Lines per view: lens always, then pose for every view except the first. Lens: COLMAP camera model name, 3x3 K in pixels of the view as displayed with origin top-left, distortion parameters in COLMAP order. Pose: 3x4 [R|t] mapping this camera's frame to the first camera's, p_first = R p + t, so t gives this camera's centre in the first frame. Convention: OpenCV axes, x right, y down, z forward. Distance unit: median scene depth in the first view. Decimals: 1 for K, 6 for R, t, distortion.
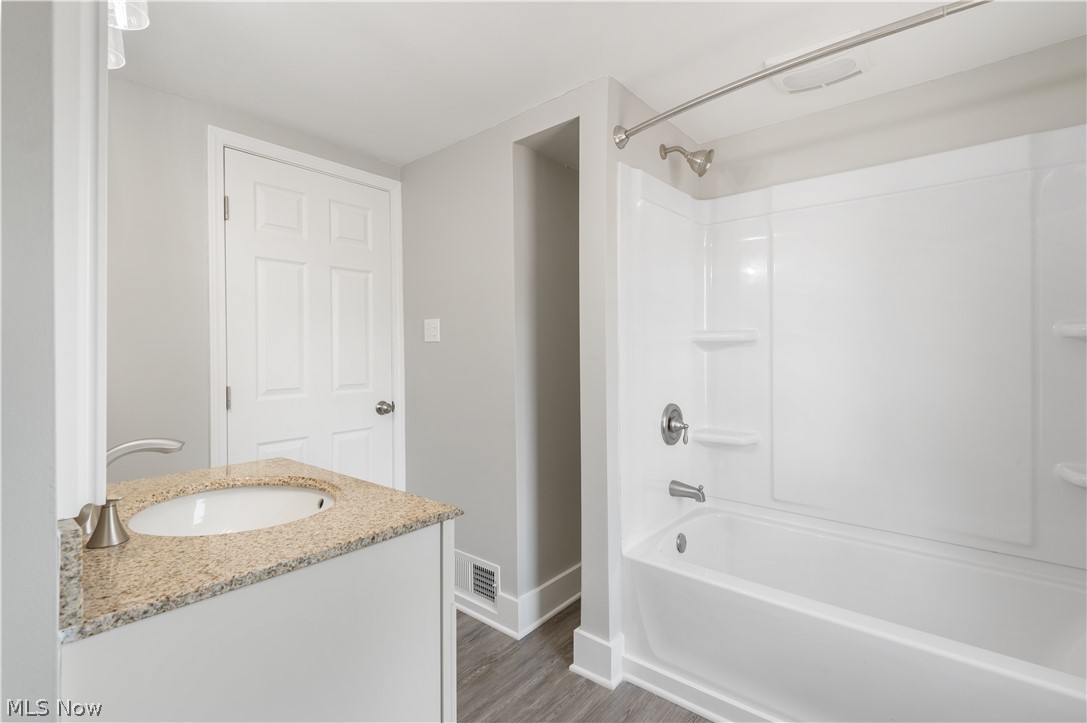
lens RADIAL K [[491.7, 0, 542.5], [0, 491.7, 352.2], [0, 0, 1]] dist [0.014080, -0.000217]
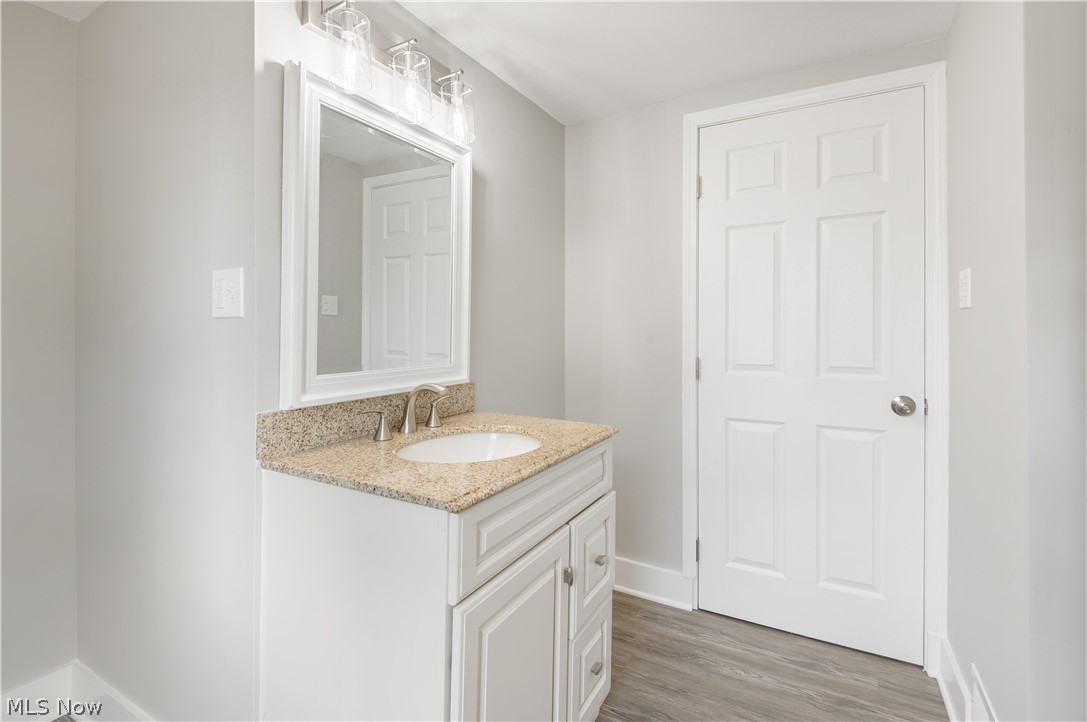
lens RADIAL K [[510.5, 0, 541.4], [0, 510.5, 326.9], [0, 0, 1]] dist [-0.001417, -0.000271]
pose [[0.179500, 0.007148, -0.983732, 0.332713], [-0.001127, 0.999974, 0.007060, -0.001907], [0.983757, -0.000158, 0.179503, 0.440661]]
